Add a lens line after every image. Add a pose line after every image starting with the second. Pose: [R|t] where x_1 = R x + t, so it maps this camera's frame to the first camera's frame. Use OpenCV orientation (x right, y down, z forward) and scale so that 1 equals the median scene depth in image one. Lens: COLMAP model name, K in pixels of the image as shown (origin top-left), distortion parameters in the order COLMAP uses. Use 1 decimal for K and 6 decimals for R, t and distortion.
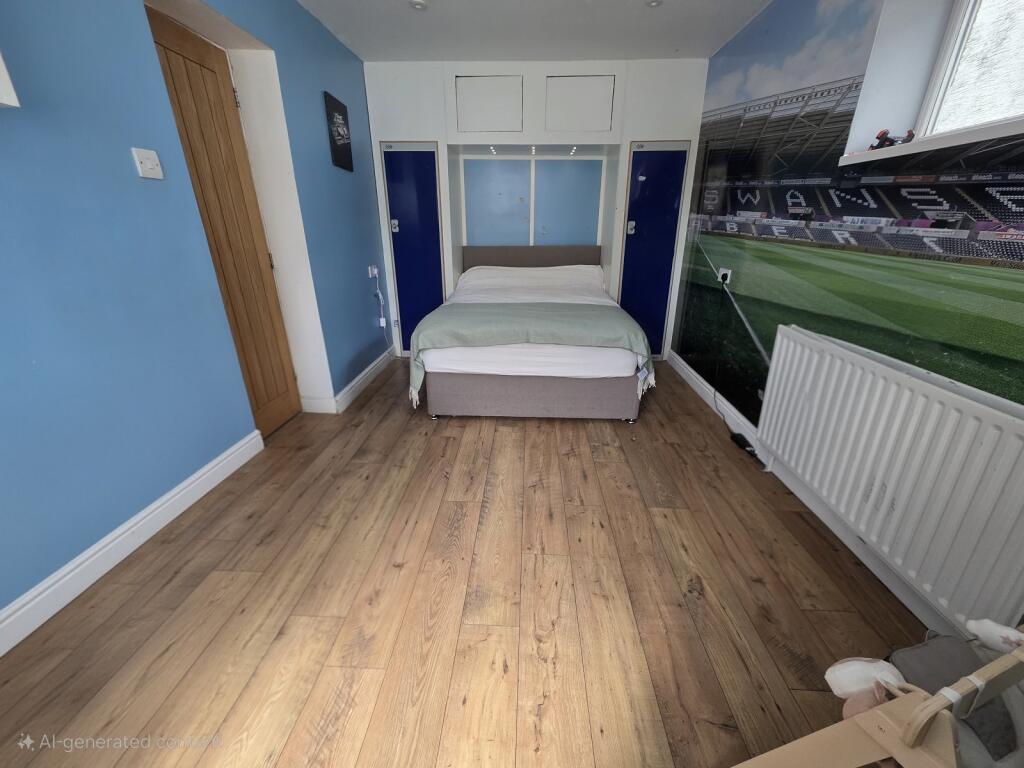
lens RADIAL K [[406.8, 0, 516.1], [0, 406.8, 377.8], [0, 0, 1]] dist [0.002335, 0.001790]
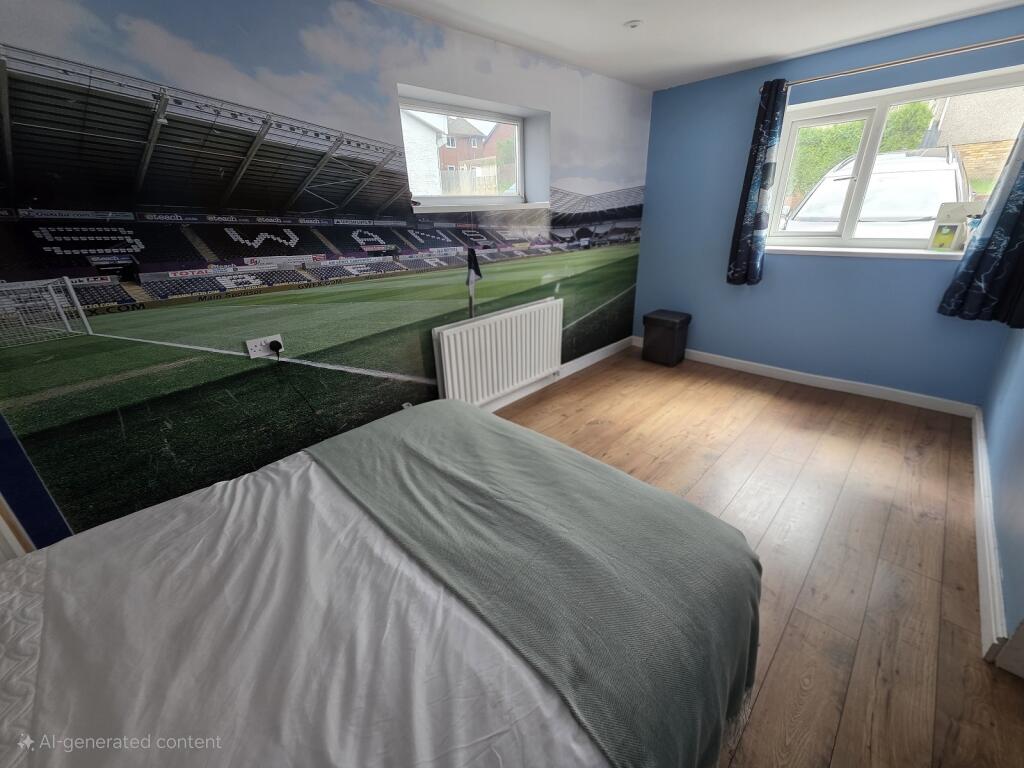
lens RADIAL K [[406.8, 0, 514.0], [0, 406.8, 383.4], [0, 0, 1]] dist [0.002335, 0.001790]
pose [[-0.728232, -0.245030, 0.640030, -0.408169], [0.279384, 0.746632, 0.603726, -0.766334], [-0.625798, 0.618467, -0.475264, 1.665558]]
